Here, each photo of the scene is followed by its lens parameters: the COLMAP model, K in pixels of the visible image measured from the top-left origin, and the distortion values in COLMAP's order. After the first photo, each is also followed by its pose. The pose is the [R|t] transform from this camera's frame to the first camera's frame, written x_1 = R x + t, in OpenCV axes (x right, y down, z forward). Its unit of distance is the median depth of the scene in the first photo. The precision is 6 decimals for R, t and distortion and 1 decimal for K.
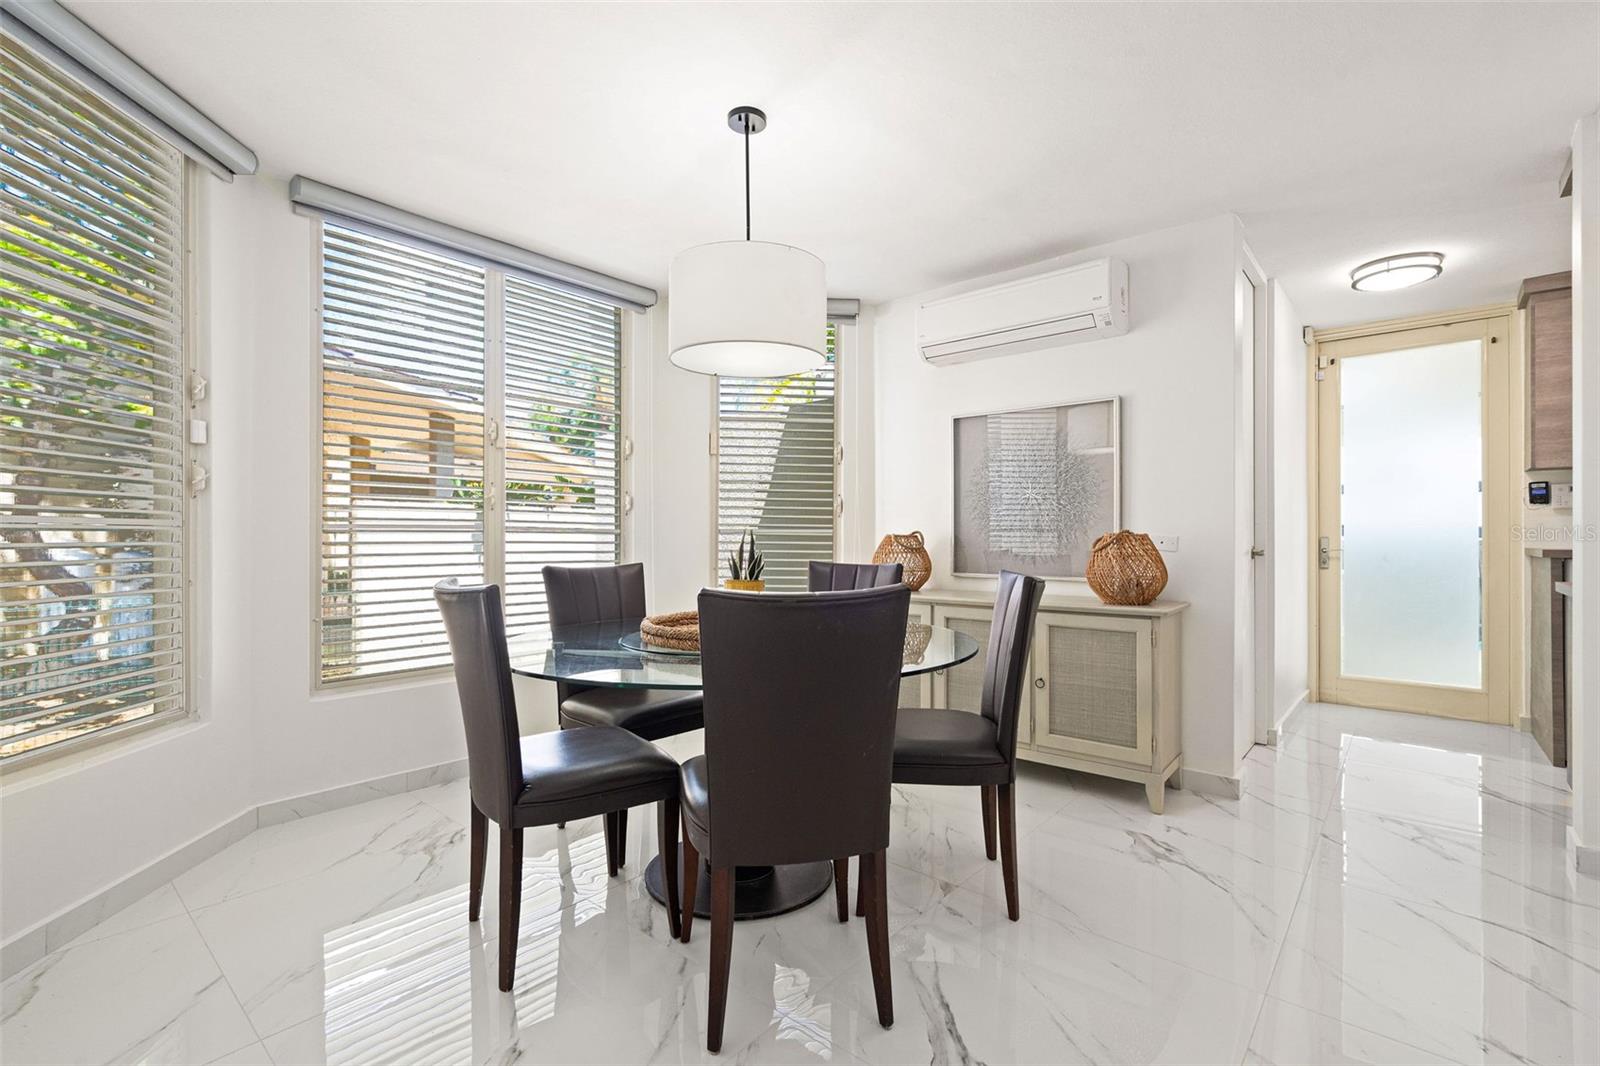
lens RADIAL K [[710.8, 0, 794.2], [0, 710.8, 538.0], [0, 0, 1]] dist [-0.004988, 0.002212]
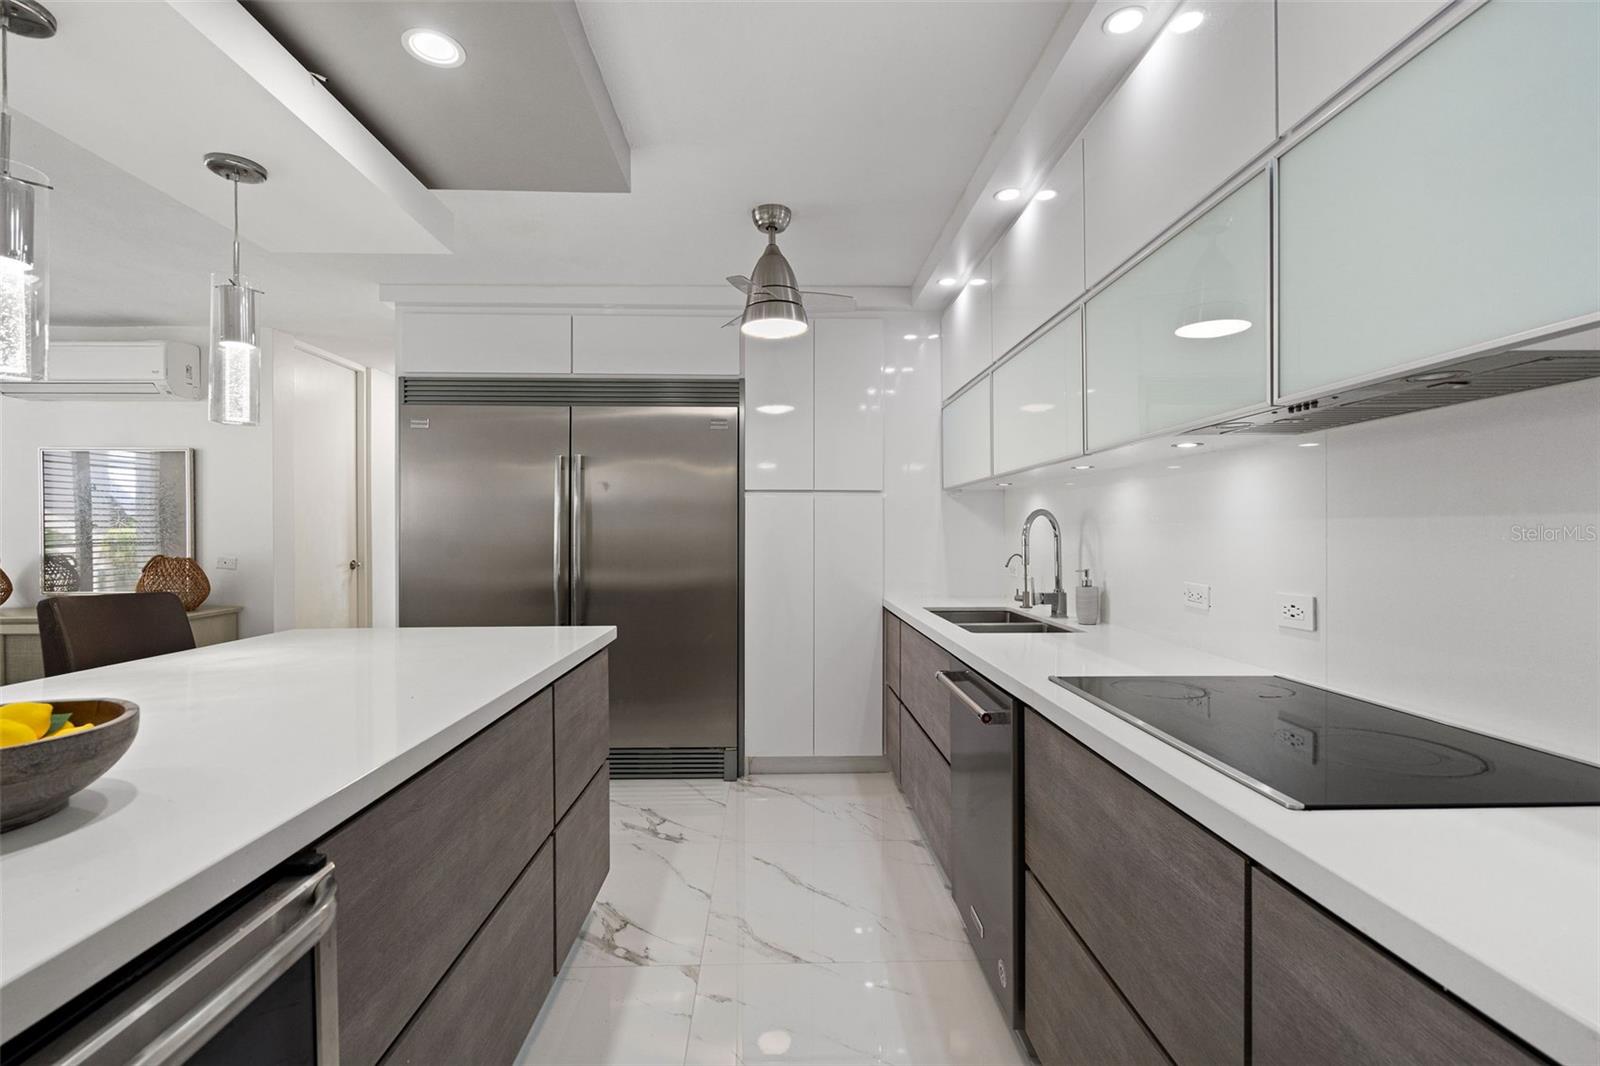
lens RADIAL K [[710.8, 0, 790.0], [0, 710.8, 537.4], [0, 0, 1]] dist [-0.004988, 0.002212]
pose [[0.732586, -0.006719, 0.680642, 0.391010], [0.000550, 0.999957, 0.009279, -0.053207], [-0.680675, -0.006423, 0.732558, -0.697231]]
